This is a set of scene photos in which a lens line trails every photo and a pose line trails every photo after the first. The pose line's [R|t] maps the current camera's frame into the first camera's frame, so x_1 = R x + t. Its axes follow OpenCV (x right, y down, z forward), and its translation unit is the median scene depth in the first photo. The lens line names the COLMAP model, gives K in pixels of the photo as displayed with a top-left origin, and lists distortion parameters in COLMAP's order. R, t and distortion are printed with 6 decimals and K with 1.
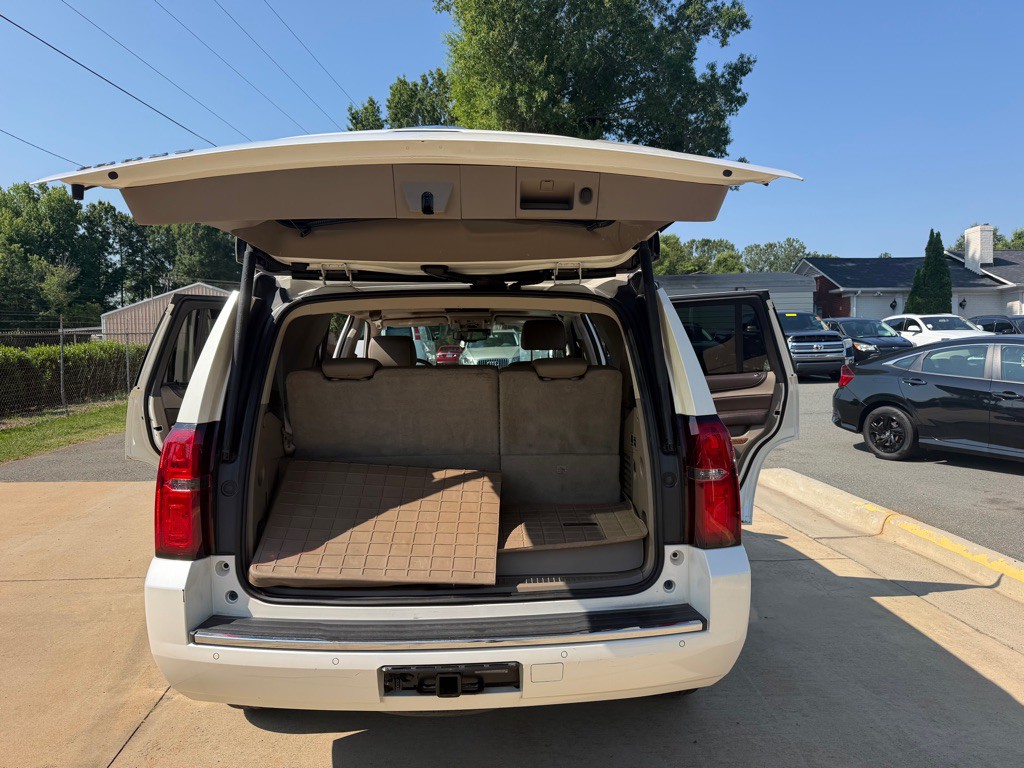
lens RADIAL K [[725.6, 0, 514.9], [0, 725.6, 389.7], [0, 0, 1]] dist [0.015353, -0.025725]
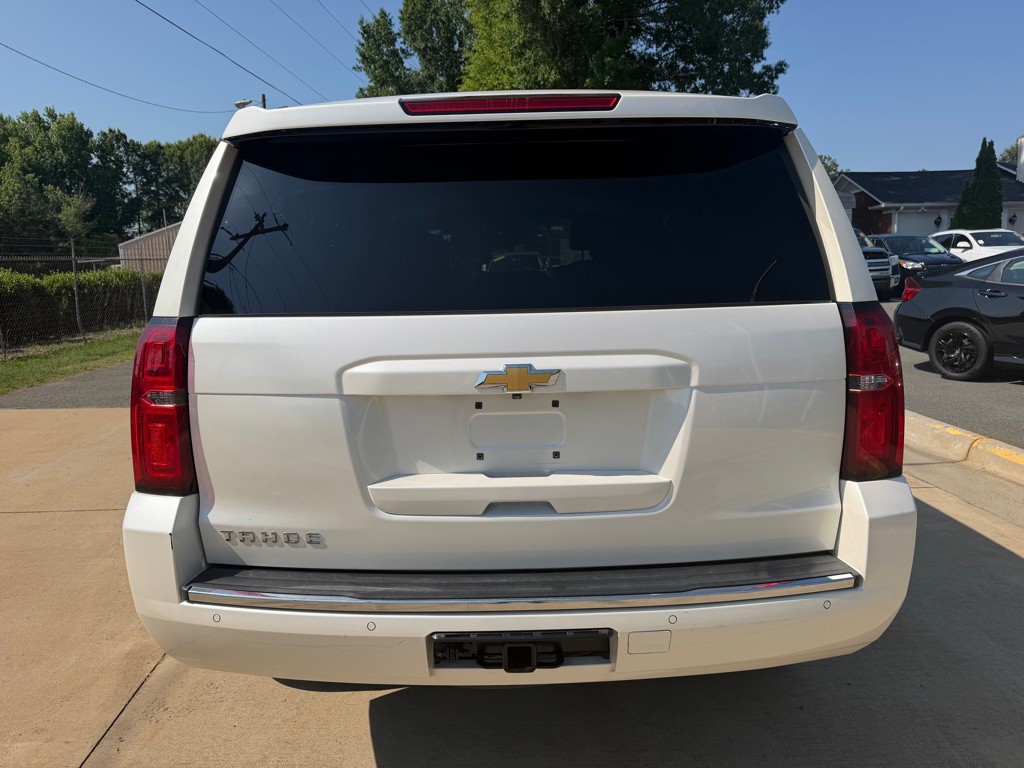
lens RADIAL K [[725.6, 0, 509.3], [0, 725.6, 390.0], [0, 0, 1]] dist [0.015353, -0.025725]
pose [[0.999413, -0.005611, -0.033801, -0.007425], [0.008898, 0.995156, 0.097906, 0.005372], [0.033088, -0.098149, 0.994621, 0.026984]]
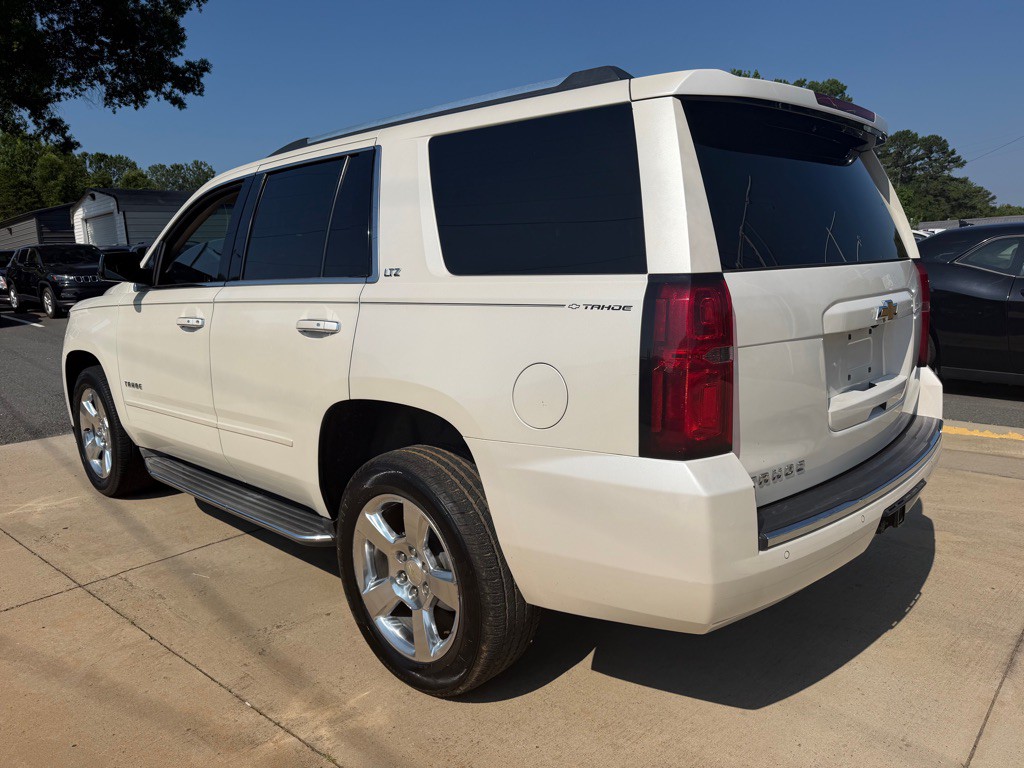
lens RADIAL K [[725.6, 0, 512.5], [0, 725.6, 386.9], [0, 0, 1]] dist [0.015353, -0.025725]
pose [[0.714423, -0.130333, 0.687468, -0.117577], [0.066715, 0.990711, 0.118493, 0.006420], [-0.696526, -0.038790, 0.716482, 0.064315]]
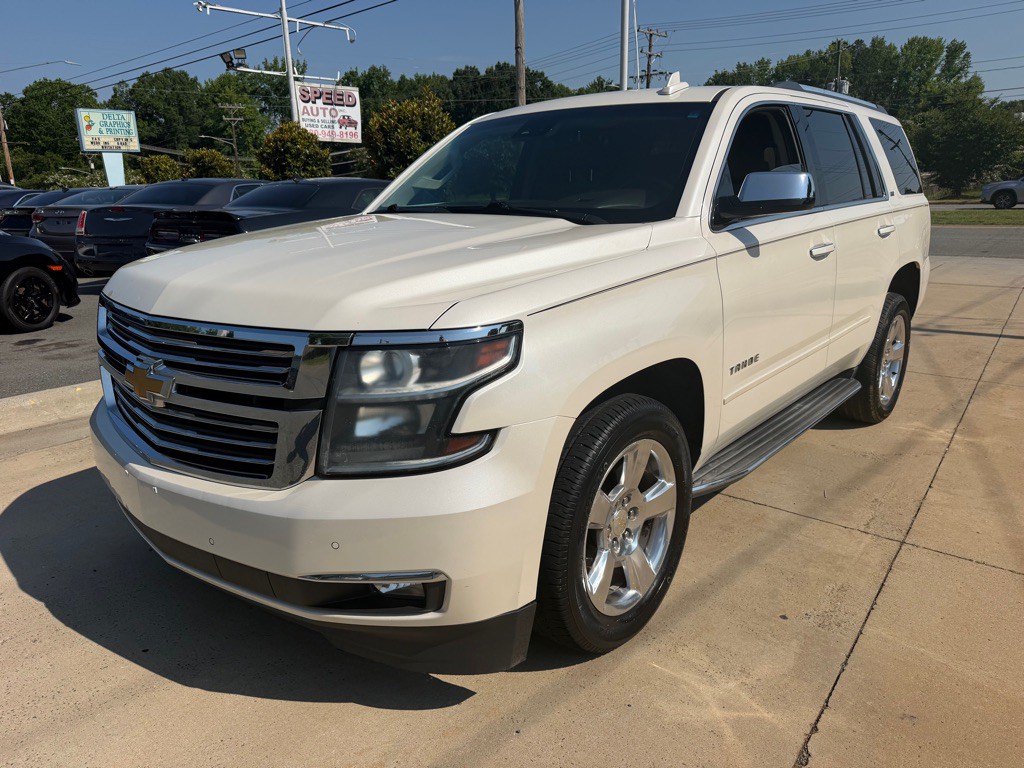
lens RADIAL K [[725.6, 0, 509.1], [0, 725.6, 382.6], [0, 0, 1]] dist [0.015353, -0.025725]
pose [[-0.737167, -0.152494, 0.658279, -0.114442], [0.071044, 0.951311, 0.299934, -0.016215], [-0.671966, 0.267868, -0.690441, 0.368768]]
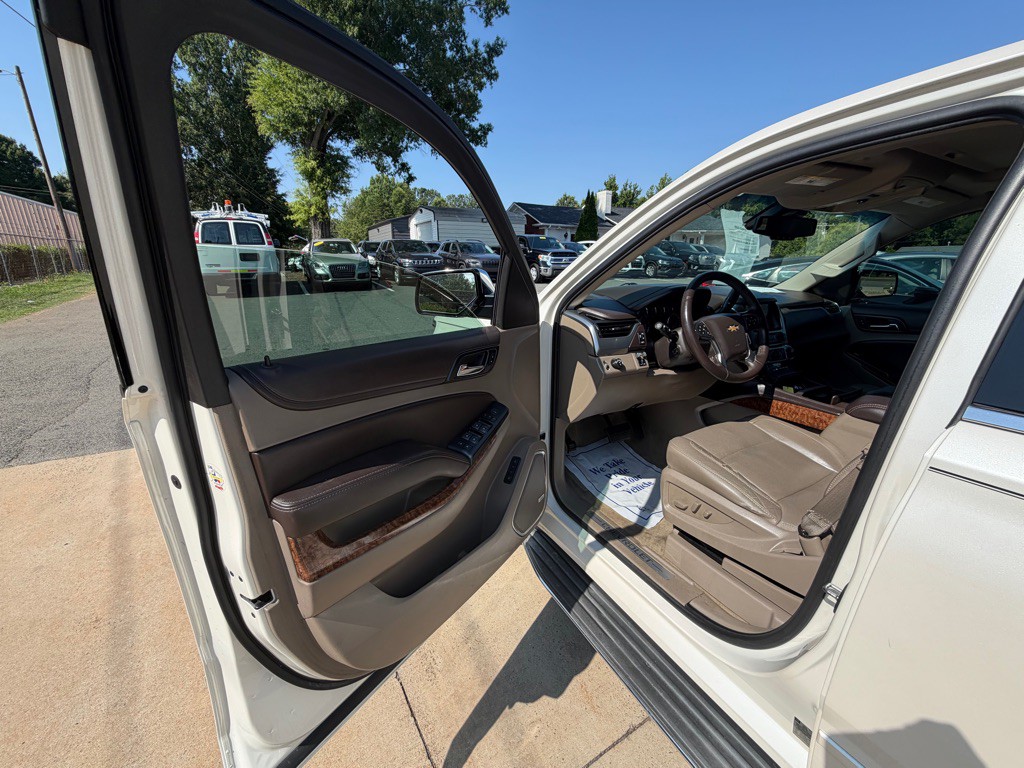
lens RADIAL K [[409.7, 0, 508.7], [0, 409.7, 384.0], [0, 0, 1]] dist [-0.001268, -0.000076]
pose [[0.890028, -0.111706, 0.442008, -0.094240], [0.003333, 0.971086, 0.238705, -0.008853], [-0.455893, -0.210981, 0.864667, 0.198576]]
